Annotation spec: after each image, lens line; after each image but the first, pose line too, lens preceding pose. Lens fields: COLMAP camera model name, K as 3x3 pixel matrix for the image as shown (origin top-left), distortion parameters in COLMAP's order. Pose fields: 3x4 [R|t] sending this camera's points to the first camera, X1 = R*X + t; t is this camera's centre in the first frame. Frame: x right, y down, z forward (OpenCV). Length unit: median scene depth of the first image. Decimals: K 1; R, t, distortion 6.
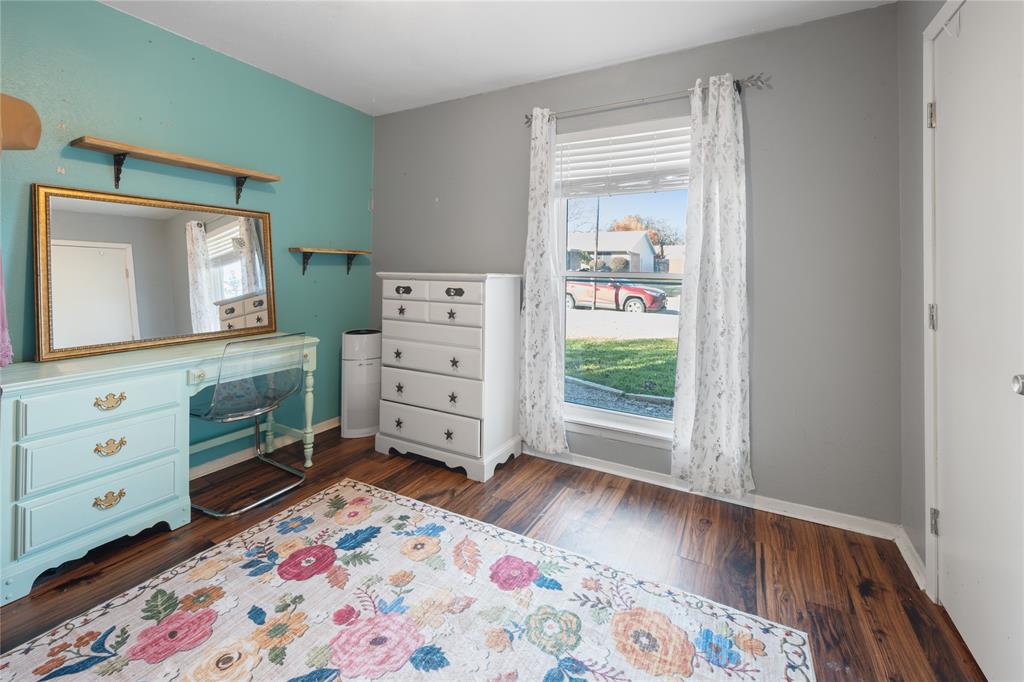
lens RADIAL K [[420.4, 0, 515.9], [0, 420.4, 283.8], [0, 0, 1]] dist [-0.002095, 0.000609]
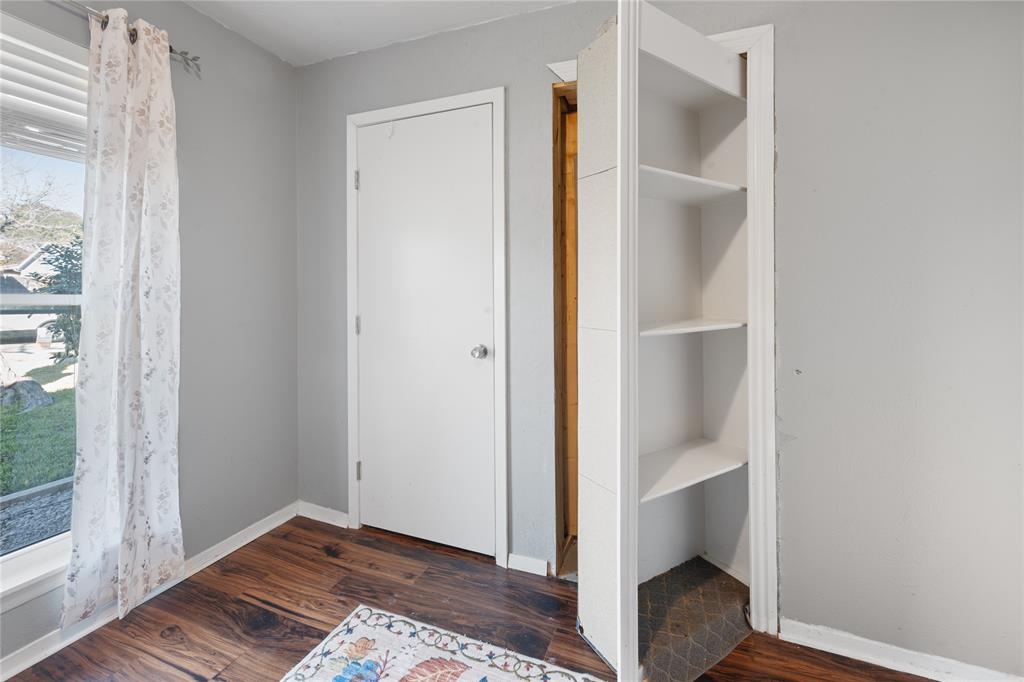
lens RADIAL K [[420.4, 0, 519.7], [0, 420.4, 302.4], [0, 0, 1]] dist [-0.002095, 0.000609]
pose [[-0.110406, -0.026998, 0.993520, -0.440839], [0.021694, 0.999327, 0.029567, -0.025514], [-0.993650, 0.024817, -0.109746, 0.604818]]
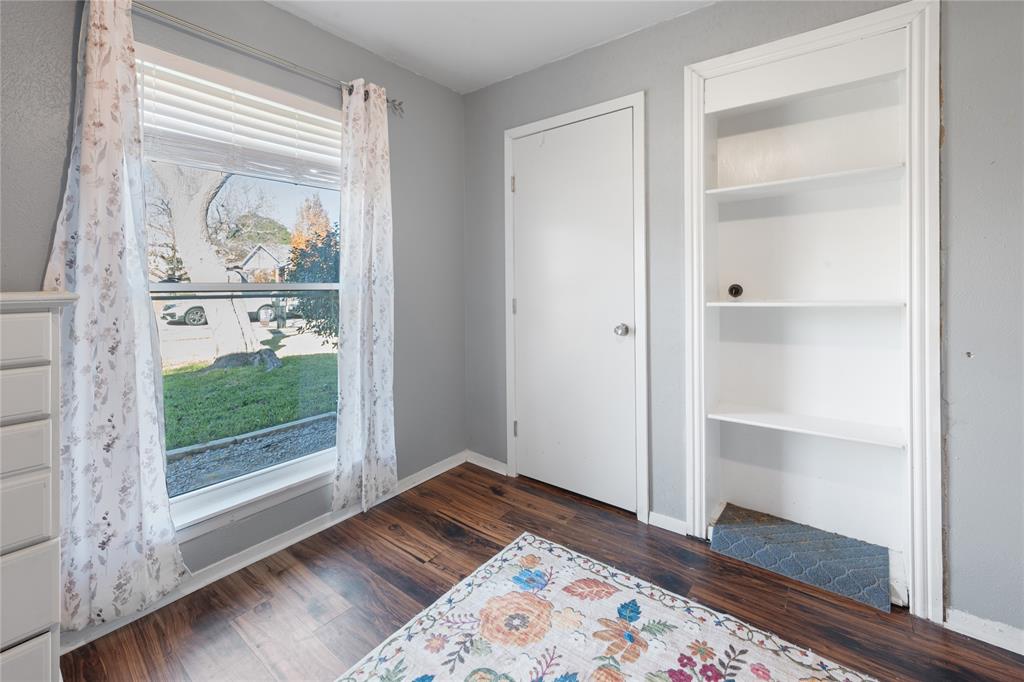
lens RADIAL K [[420.4, 0, 519.6], [0, 420.4, 293.9], [0, 0, 1]] dist [-0.002095, 0.000609]
pose [[0.178567, -0.041470, 0.983053, -0.620662], [0.038209, 0.998650, 0.035187, -0.026989], [-0.983186, 0.031279, 0.179910, 0.665547]]
